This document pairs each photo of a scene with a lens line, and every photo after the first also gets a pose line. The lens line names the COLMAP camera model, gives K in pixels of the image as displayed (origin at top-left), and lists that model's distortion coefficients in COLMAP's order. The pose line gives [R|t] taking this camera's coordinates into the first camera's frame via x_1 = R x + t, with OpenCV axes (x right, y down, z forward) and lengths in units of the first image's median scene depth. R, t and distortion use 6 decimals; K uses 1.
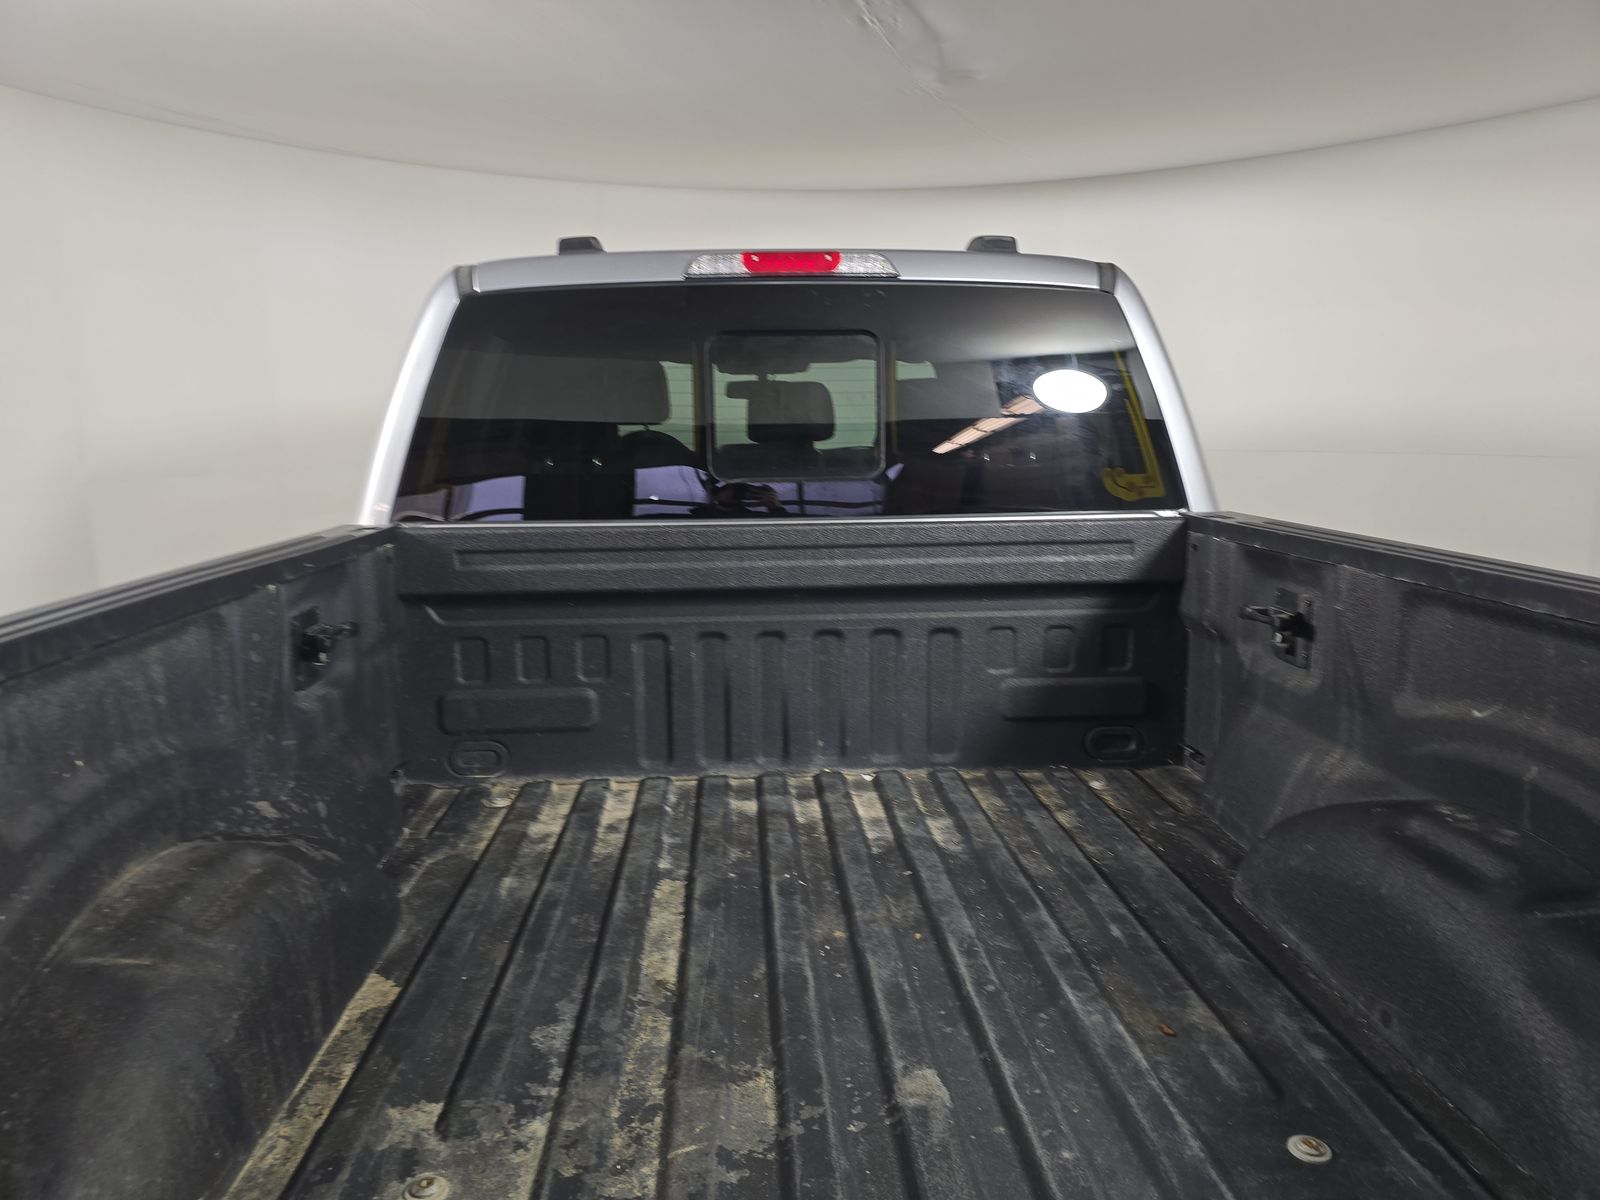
lens RADIAL K [[1103.8, 0, 803.1], [0, 1103.8, 606.4], [0, 0, 1]] dist [0.054473, -0.056242]
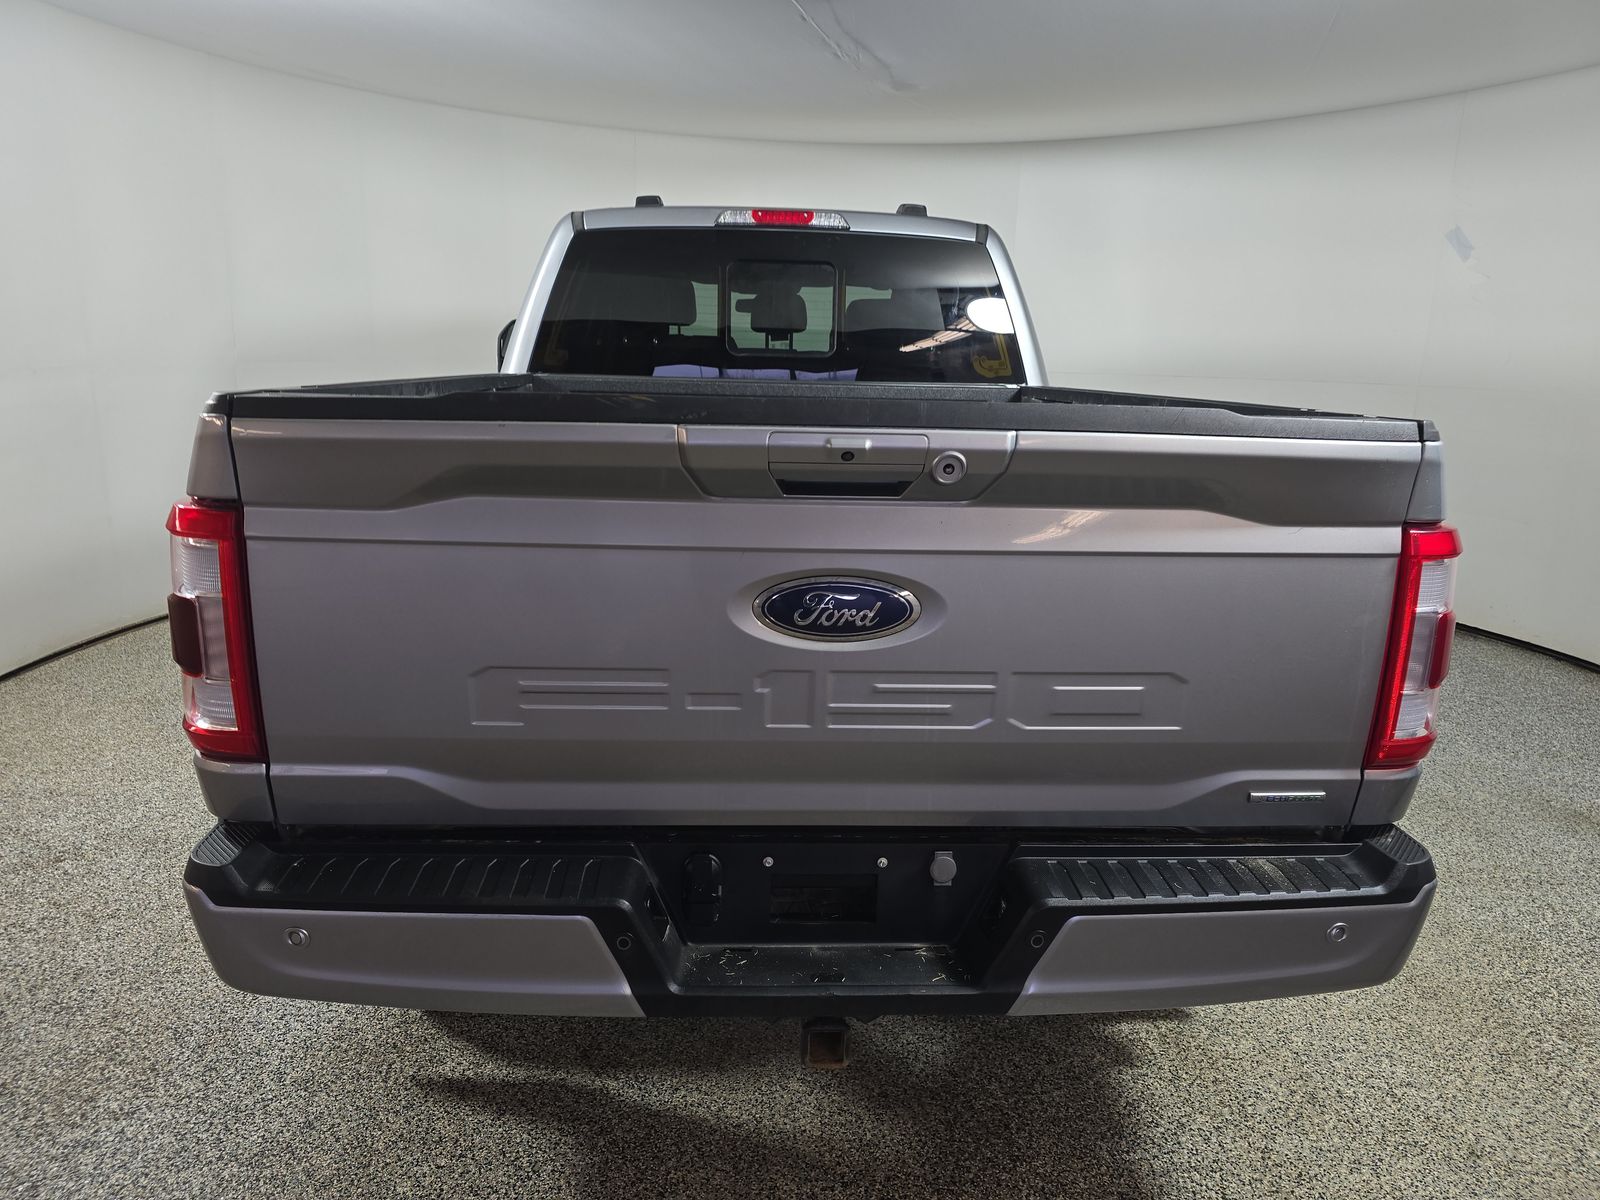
lens RADIAL K [[1103.8, 0, 803.1], [0, 1103.8, 606.4], [0, 0, 1]] dist [0.054473, -0.056242]
pose [[0.999237, 0.038319, -0.007545, 0.051056], [-0.037842, 0.997734, 0.055635, 0.153474], [0.009660, -0.055307, 0.998423, -0.604840]]
